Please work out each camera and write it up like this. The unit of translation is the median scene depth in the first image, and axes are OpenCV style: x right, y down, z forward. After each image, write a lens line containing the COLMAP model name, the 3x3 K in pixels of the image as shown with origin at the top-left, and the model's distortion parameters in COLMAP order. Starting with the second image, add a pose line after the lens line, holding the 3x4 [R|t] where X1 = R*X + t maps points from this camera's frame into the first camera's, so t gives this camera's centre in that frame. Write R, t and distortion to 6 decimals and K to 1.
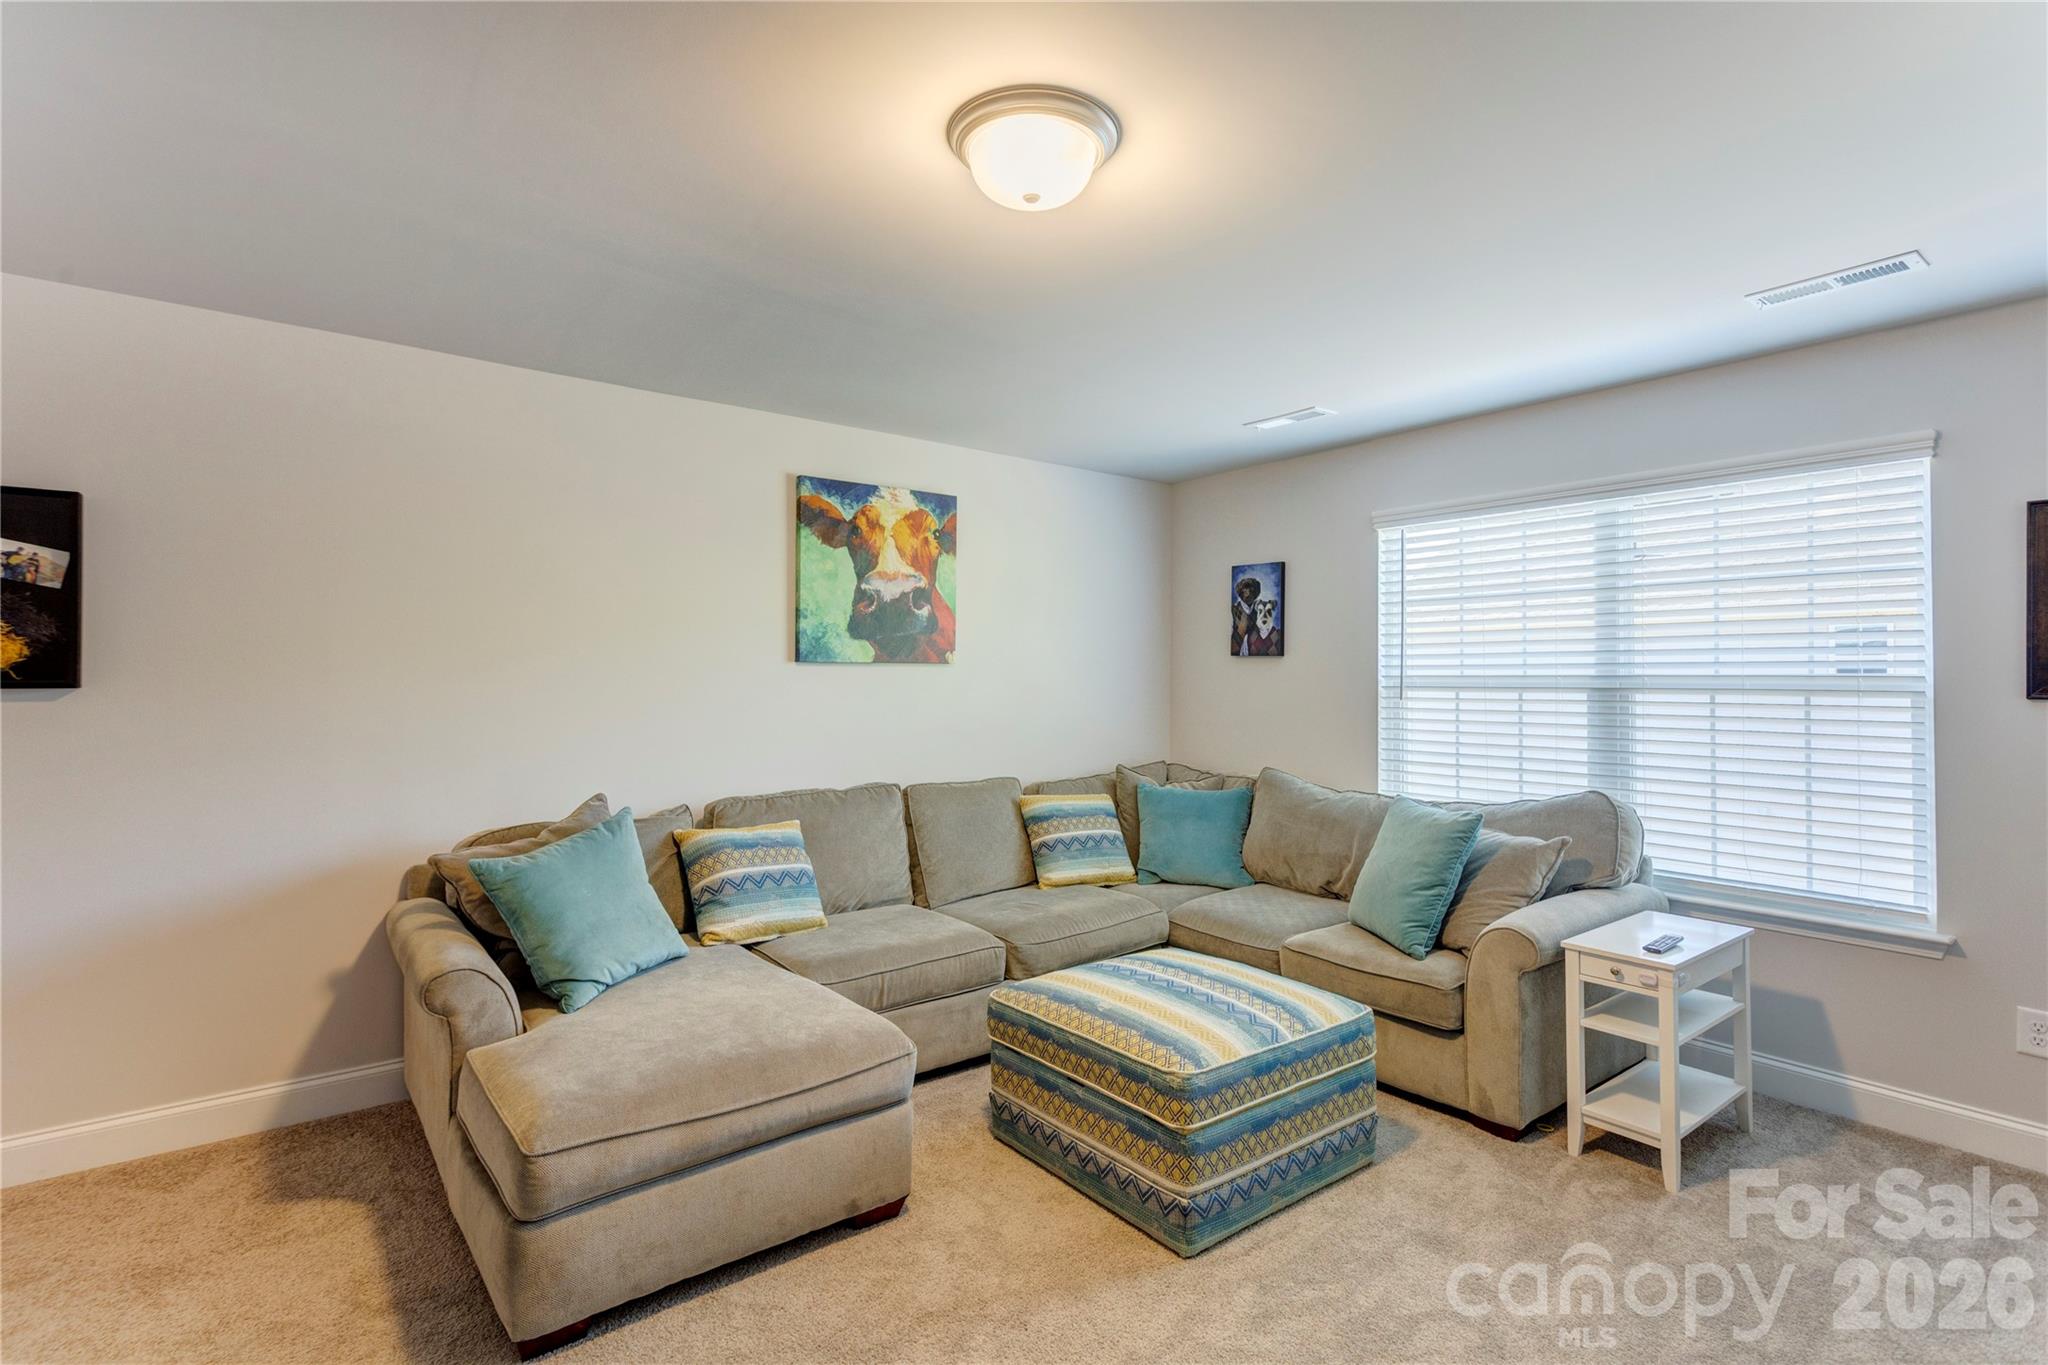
lens RADIAL K [[1003.1, 0, 1028.7], [0, 1003.1, 676.2], [0, 0, 1]] dist [0.000683, 0.000139]
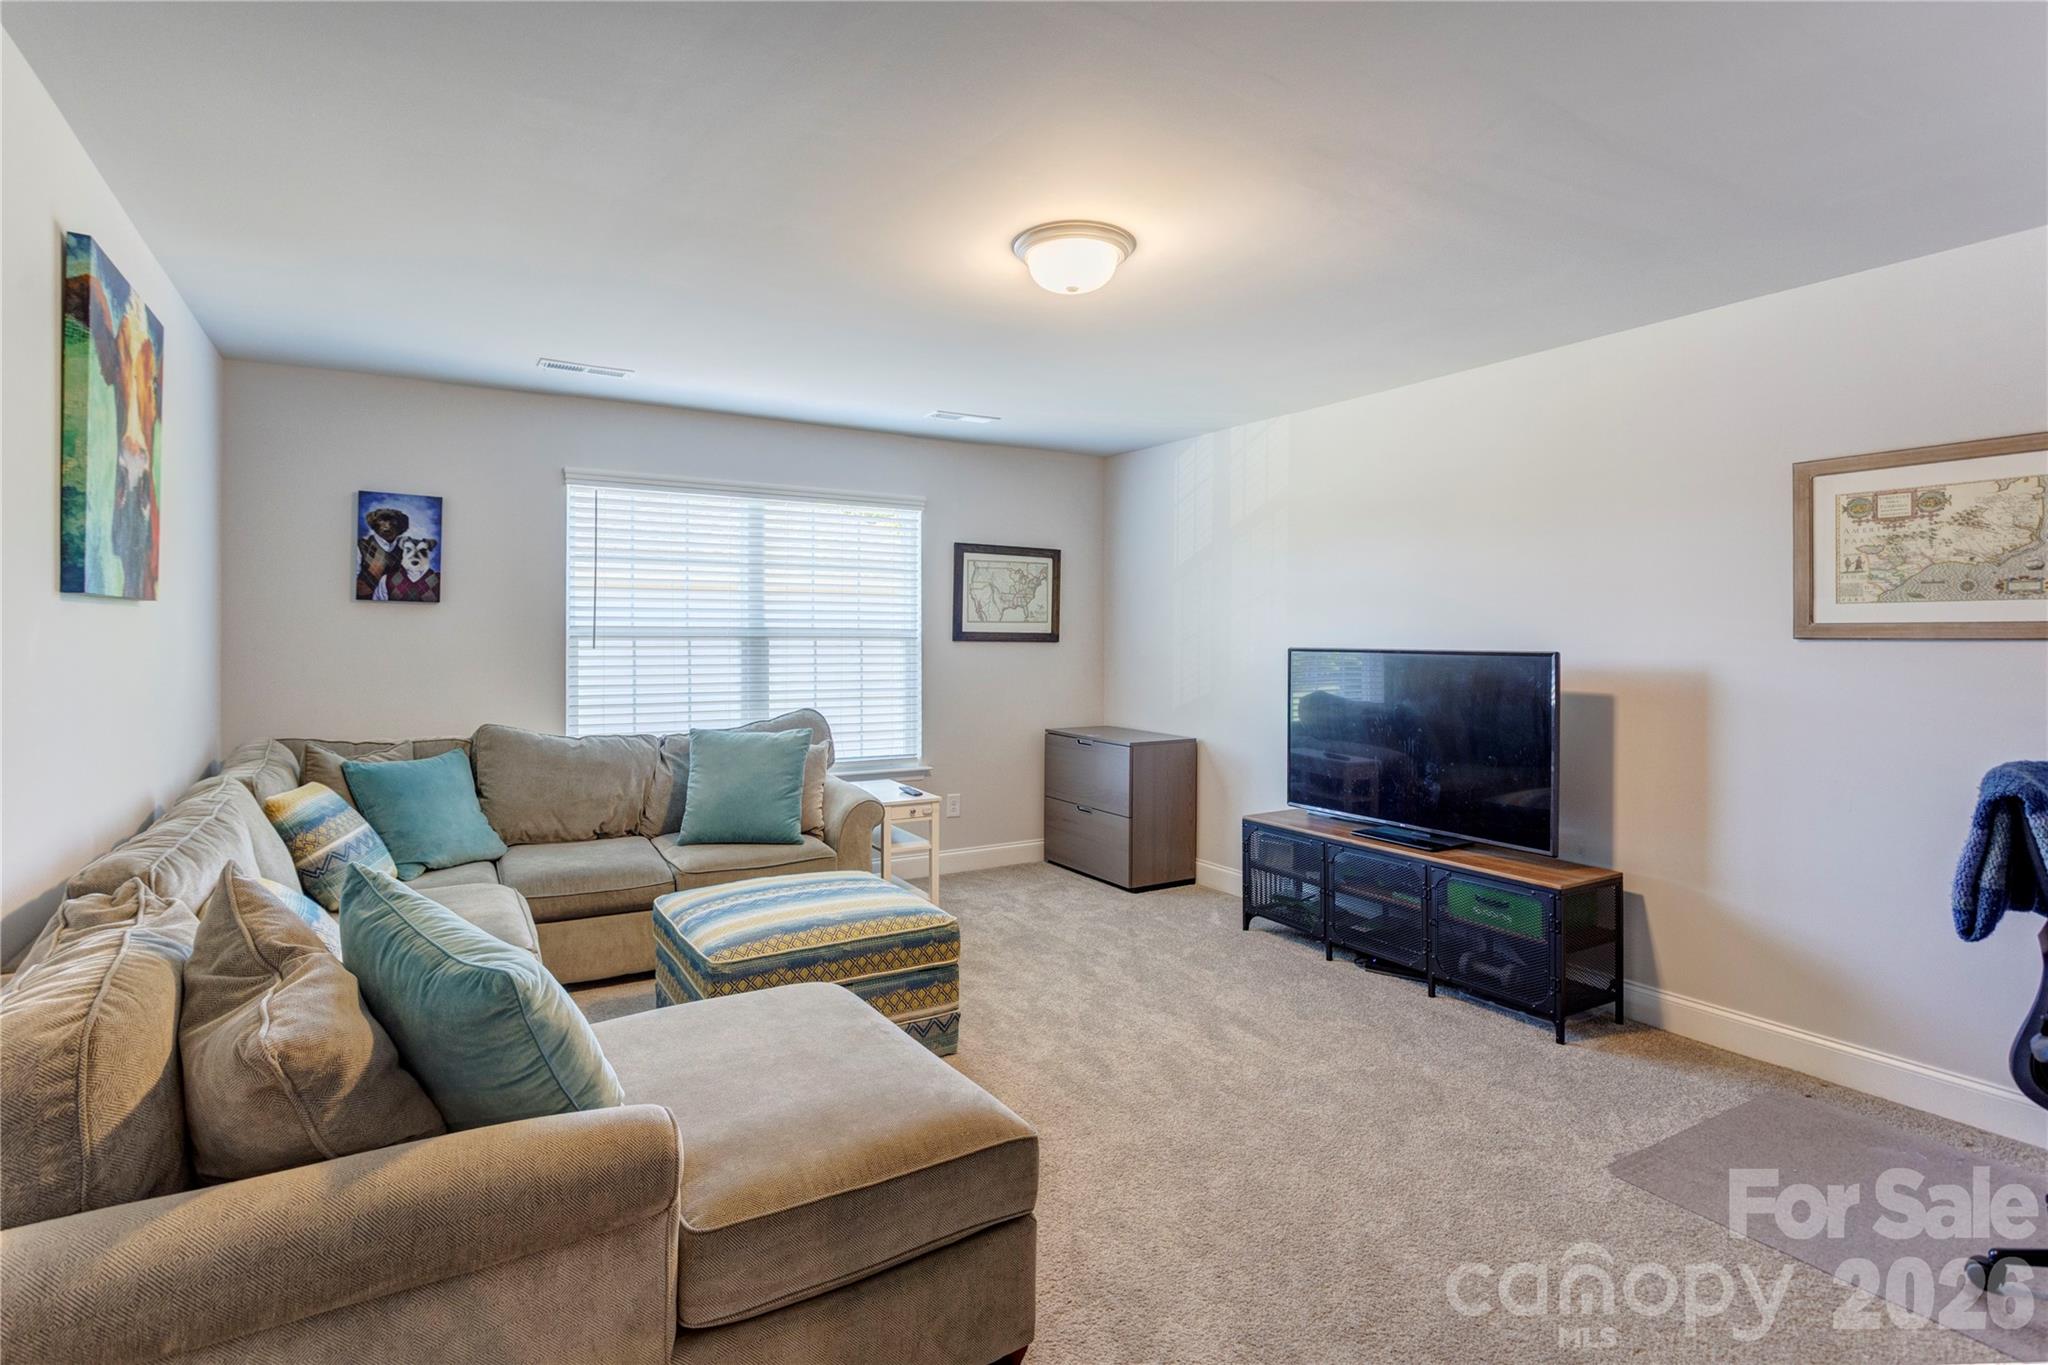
lens RADIAL K [[1003.1, 0, 1028.7], [0, 1003.1, 676.2], [0, 0, 1]] dist [0.000683, 0.000139]
pose [[0.101567, -0.044372, 0.993839, -0.633589], [-0.008232, 0.998933, 0.045441, 0.000537], [-0.994795, -0.012797, 0.101093, 0.412371]]
